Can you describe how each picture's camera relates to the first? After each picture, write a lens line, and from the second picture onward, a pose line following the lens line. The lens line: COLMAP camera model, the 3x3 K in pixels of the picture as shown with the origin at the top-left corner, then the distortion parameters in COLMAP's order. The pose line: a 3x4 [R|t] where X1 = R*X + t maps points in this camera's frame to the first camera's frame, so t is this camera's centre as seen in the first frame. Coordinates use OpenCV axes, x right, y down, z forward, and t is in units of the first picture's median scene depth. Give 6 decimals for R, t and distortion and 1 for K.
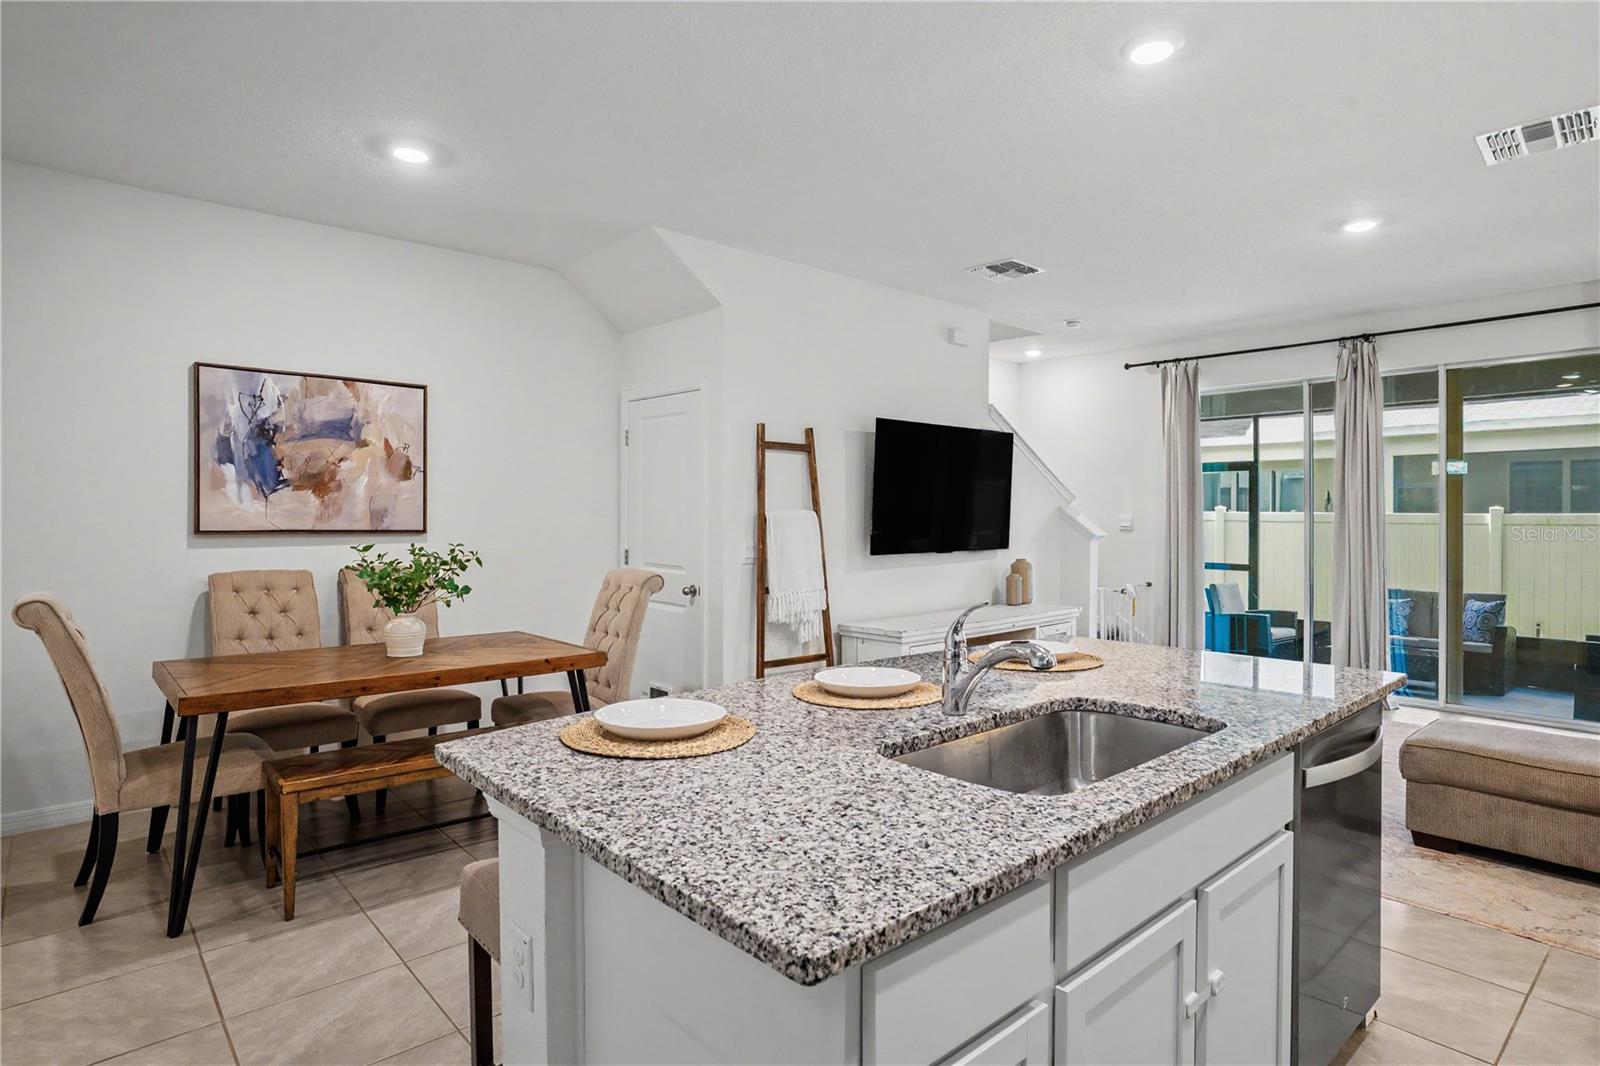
lens RADIAL K [[848.0, 0, 807.1], [0, 848.0, 528.6], [0, 0, 1]] dist [-0.028205, 0.000400]
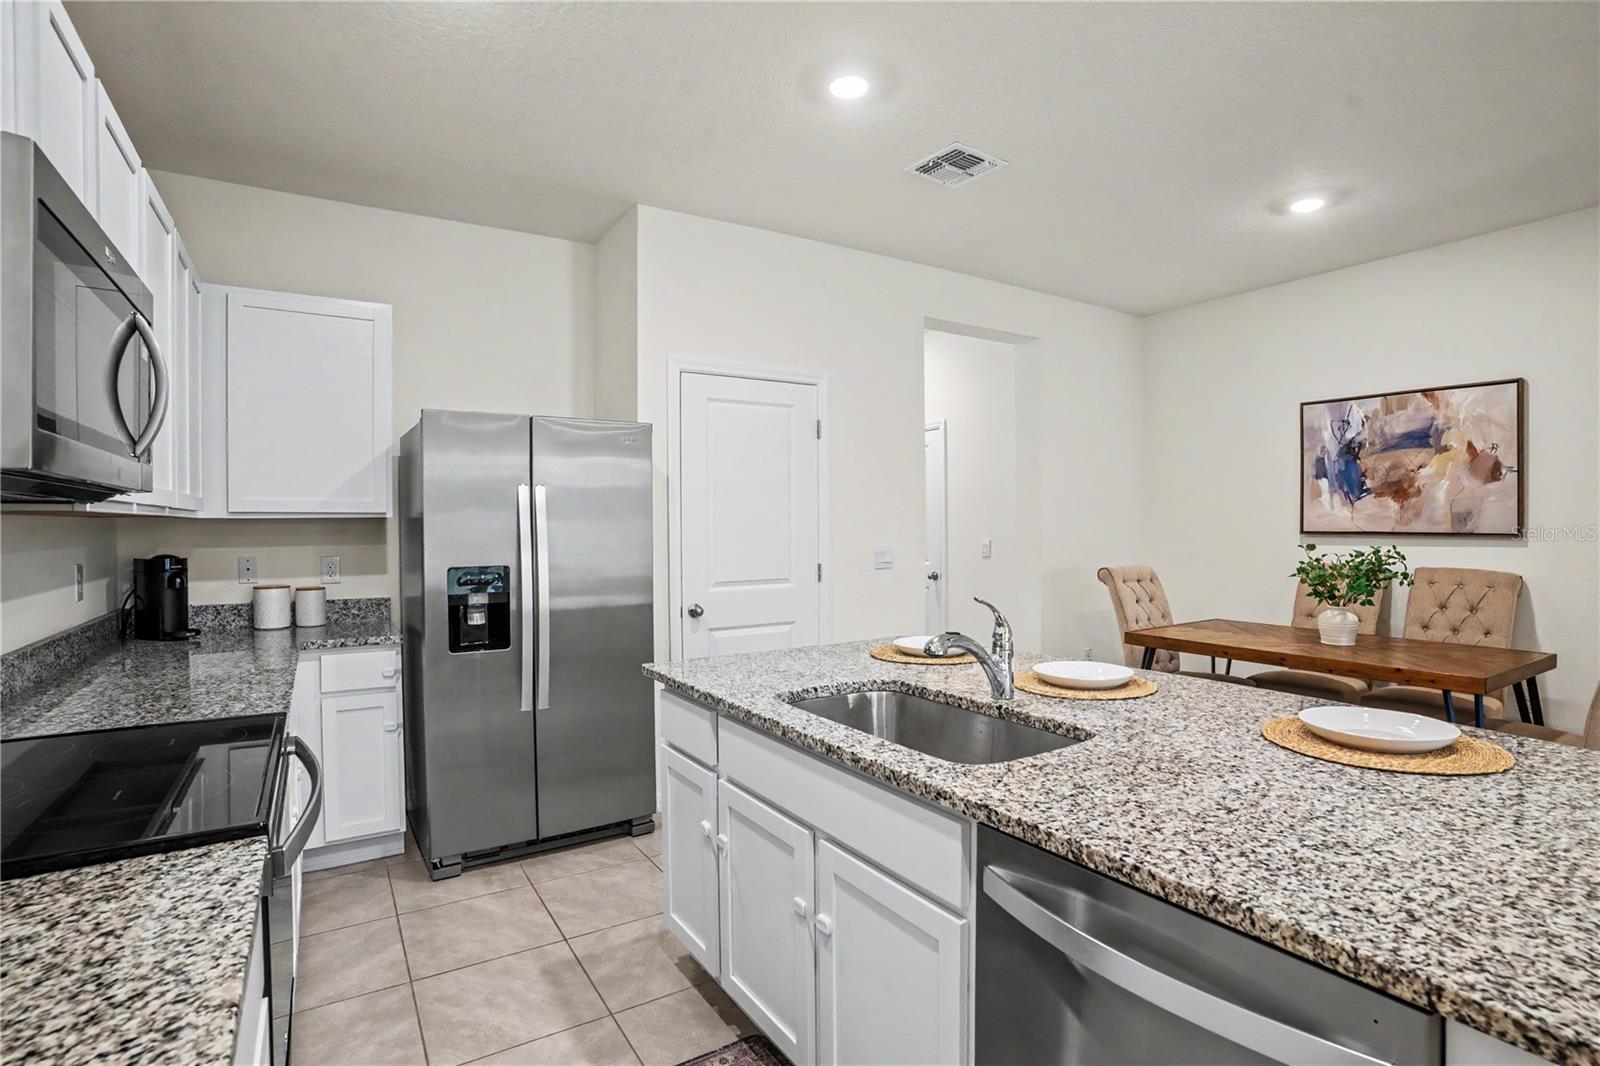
lens RADIAL K [[785.6, 0, 800.0], [0, 785.6, 533.0], [0, 0, 1]] dist [-0.072430, 0.027531]
pose [[-0.176563, 0.017108, -0.984141, 0.552571], [-0.002916, 0.999835, 0.017904, -0.012744], [0.984285, 0.006031, -0.176484, 0.401390]]
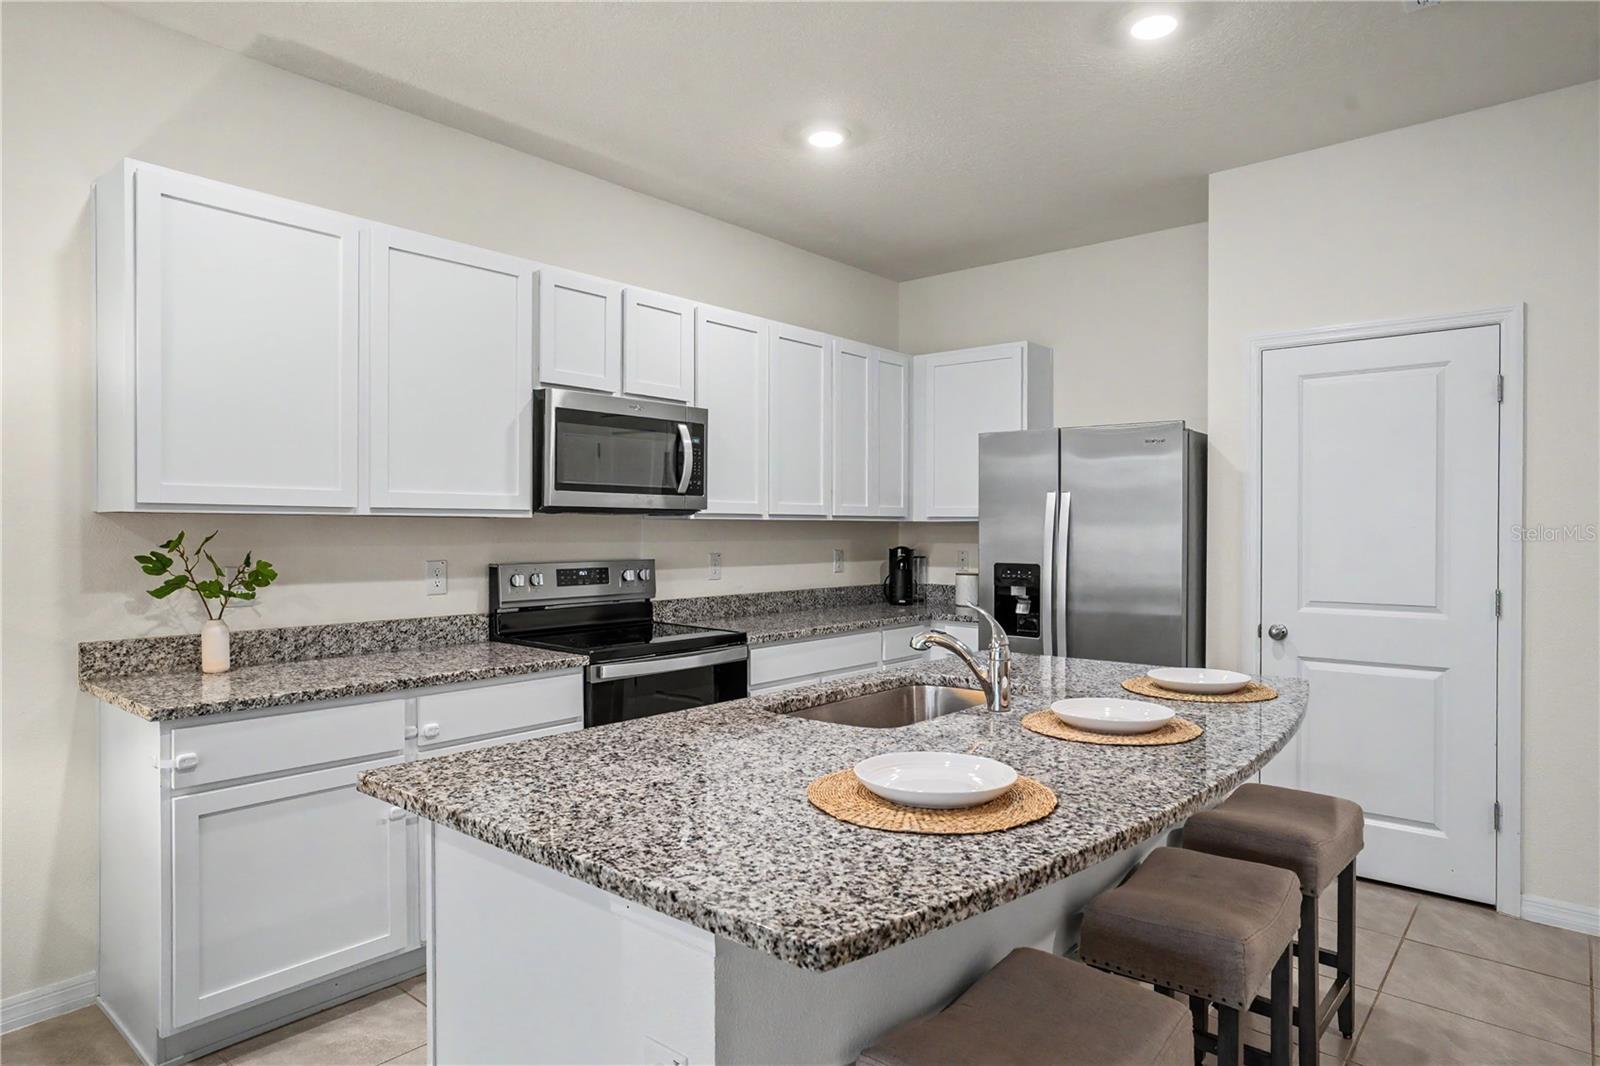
lens RADIAL K [[938.4, 0, 800.0], [0, 938.4, 533.0], [0, 0, 1]] dist [-0.024278, -0.000056]
pose [[-0.991049, 0.002394, -0.133480, 0.272685], [0.000185, 0.999863, 0.016557, -0.017159], [0.133502, 0.016384, -0.990913, 0.931485]]
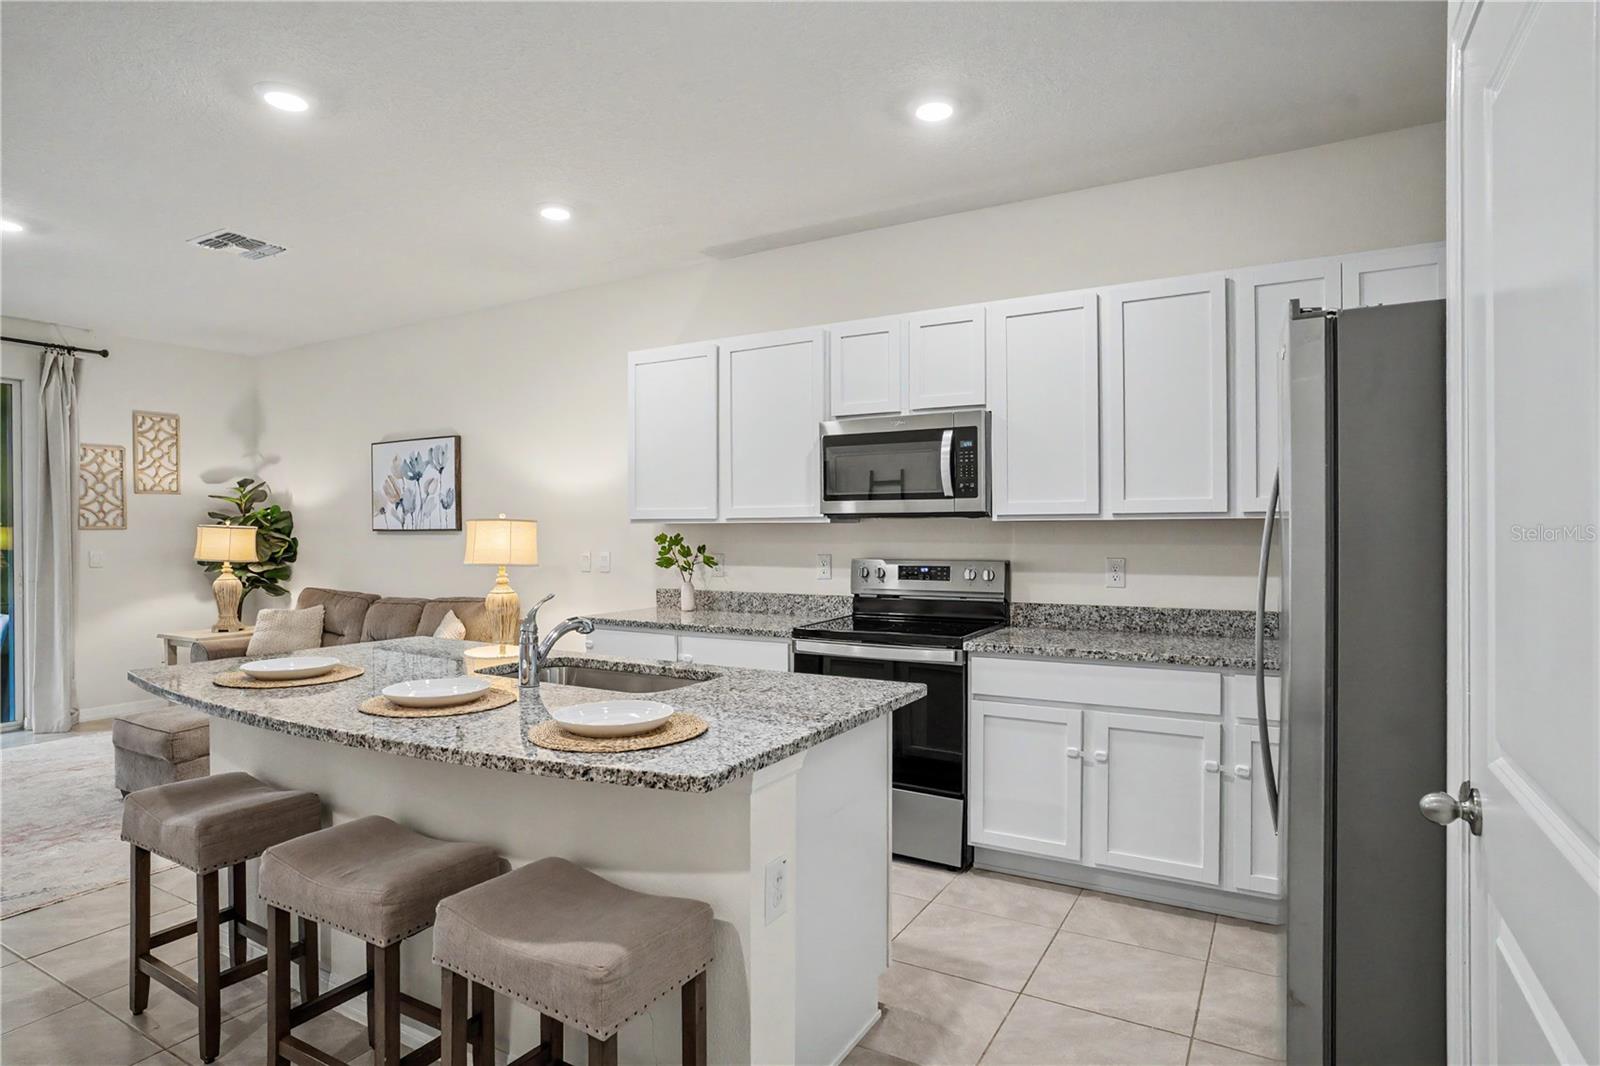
lens RADIAL K [[848.0, 0, 807.1], [0, 848.0, 528.6], [0, 0, 1]] dist [-0.028205, 0.000400]
pose [[-0.321114, 0.008423, 0.947003, -0.473013], [0.014259, 0.999890, -0.004058, -0.007438], [-0.946933, 0.012200, -0.321199, 0.441178]]
